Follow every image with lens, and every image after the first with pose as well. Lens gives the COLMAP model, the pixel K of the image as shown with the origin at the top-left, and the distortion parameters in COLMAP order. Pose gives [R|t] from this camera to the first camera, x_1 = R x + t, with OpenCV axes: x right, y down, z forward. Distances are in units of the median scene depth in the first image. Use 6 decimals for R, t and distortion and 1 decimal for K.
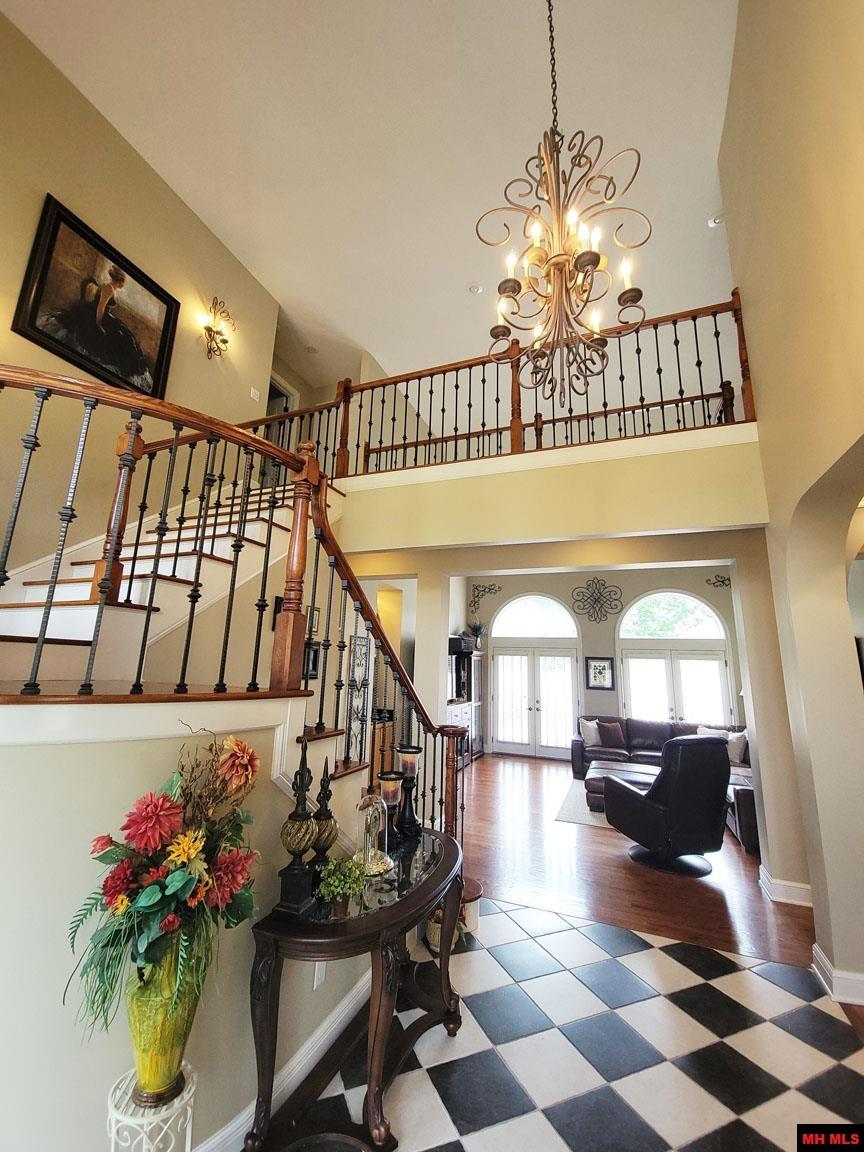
lens RADIAL K [[472.9, 0, 445.2], [0, 472.9, 556.1], [0, 0, 1]] dist [0.000210, -0.000350]
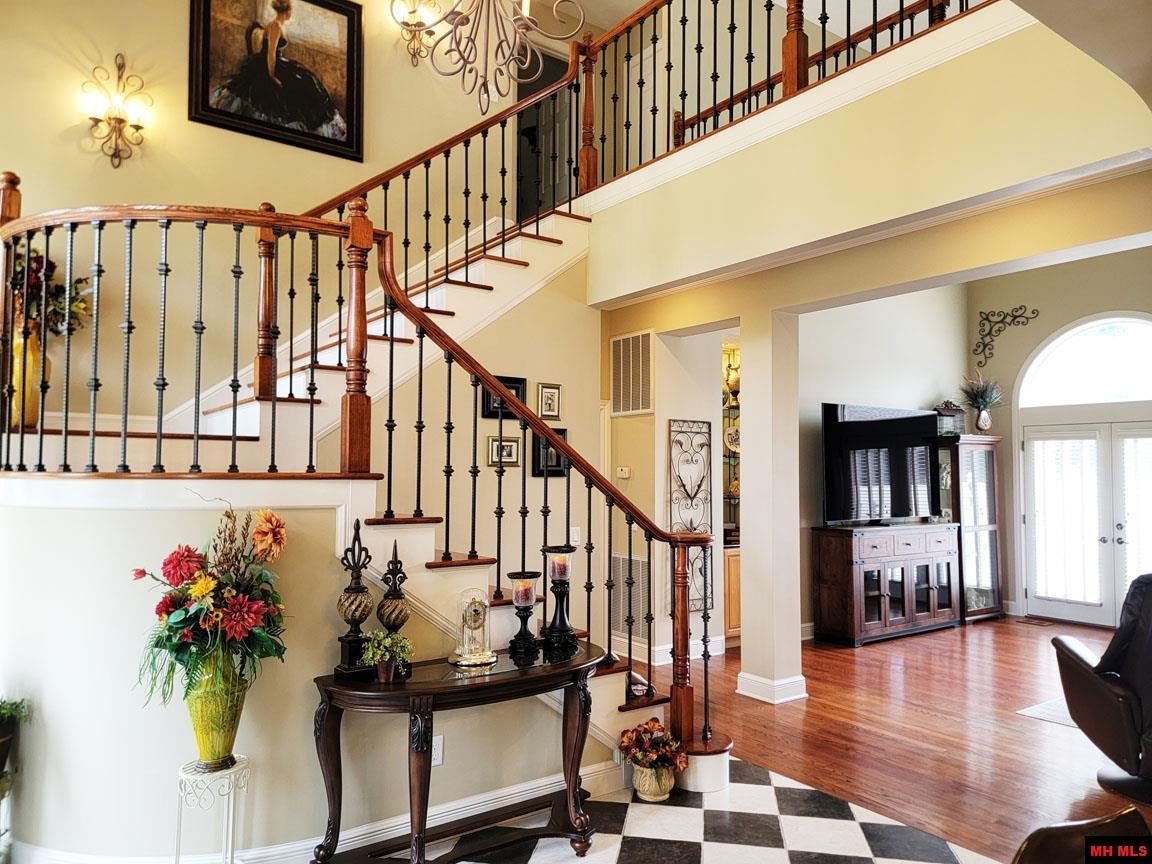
lens RADIAL K [[840.0, 0, 606.5], [0, 840.0, 424.4], [0, 0, 1]] dist [0.081283, -0.070965]
pose [[0.846415, -0.061499, -0.528961, 0.387003], [0.144598, 0.982532, 0.117145, 0.021598], [0.512517, -0.175640, 0.840522, -0.066490]]
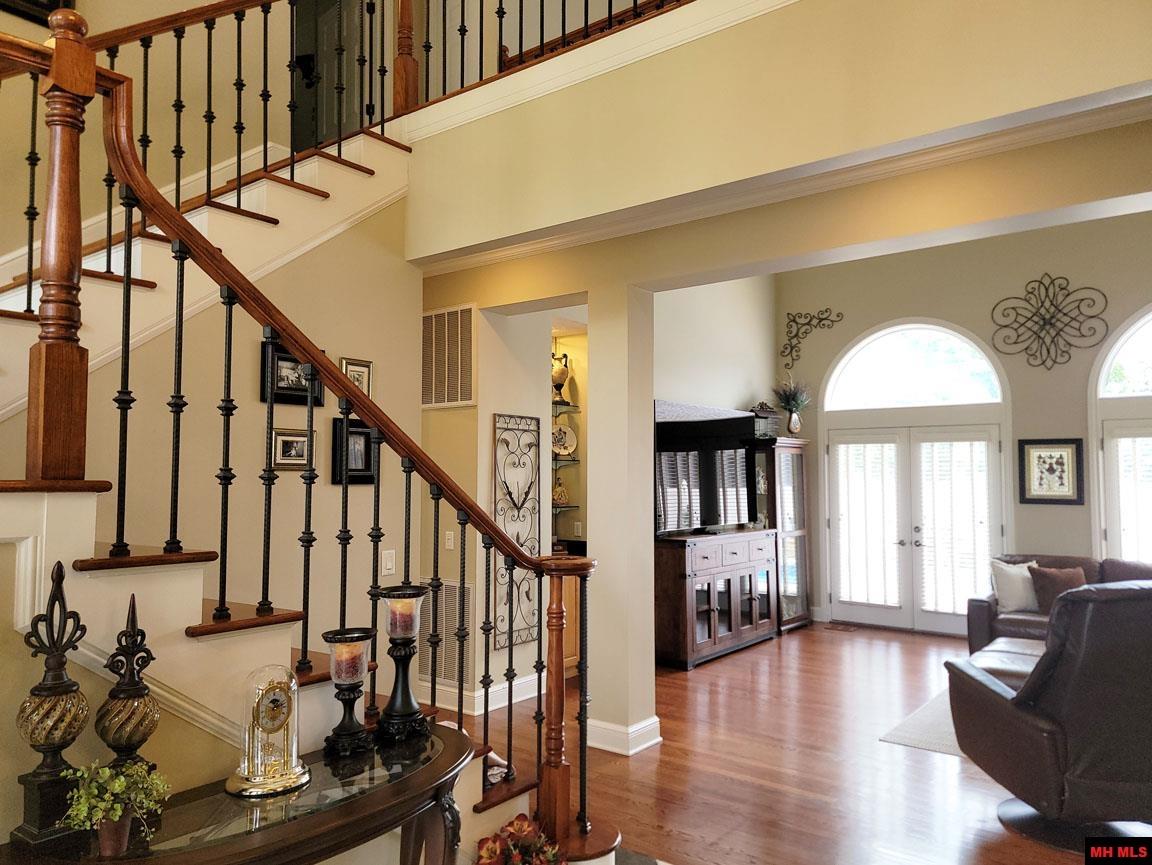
lens RADIAL K [[840.0, 0, 600.5], [0, 840.0, 430.7], [0, 0, 1]] dist [0.081283, -0.070965]
pose [[0.960427, -0.047200, -0.274504, 0.212383], [0.092043, 0.983954, 0.152848, 0.049362], [0.262885, -0.172065, 0.949360, 0.082809]]
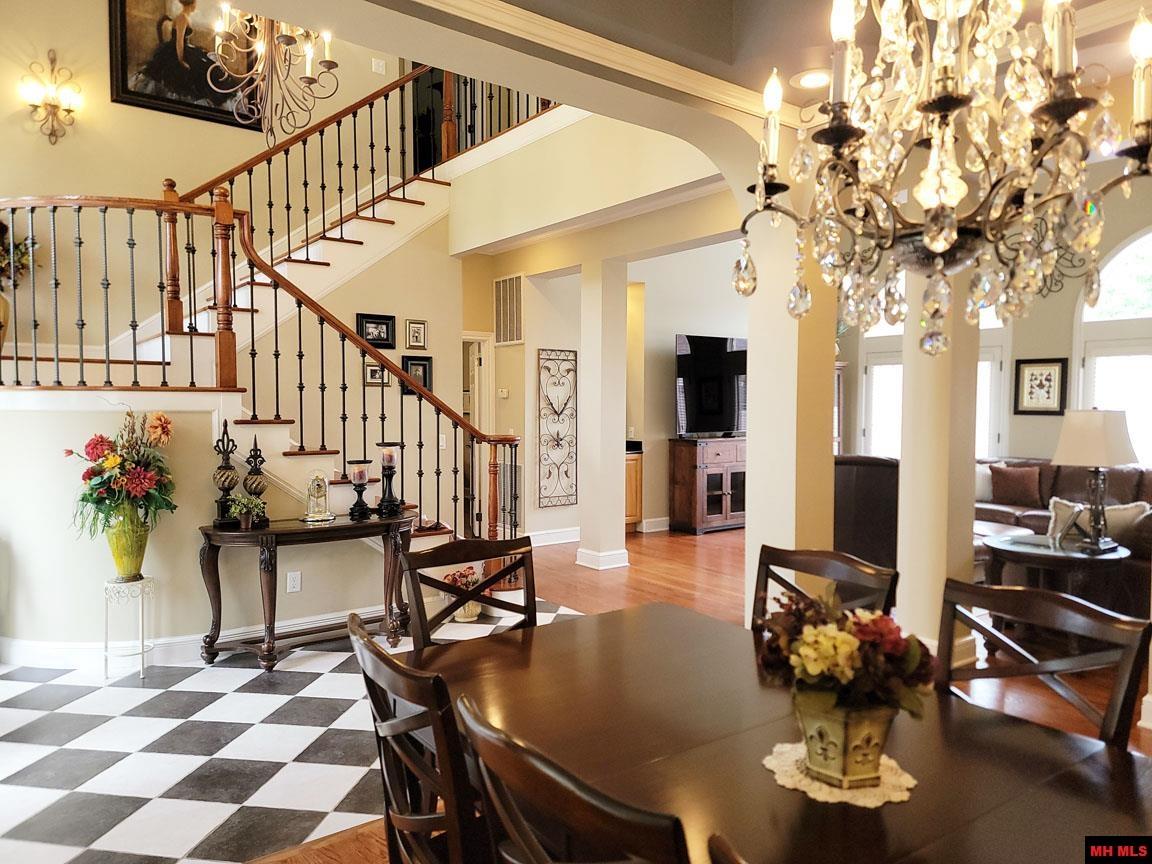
lens RADIAL K [[840.0, 0, 606.6], [0, 840.0, 430.6], [0, 0, 1]] dist [0.081283, -0.070965]
pose [[0.851116, -0.013561, -0.524802, 0.712216], [0.144549, 0.967079, 0.209437, 0.018141], [0.504685, -0.254115, 0.825057, -0.190339]]
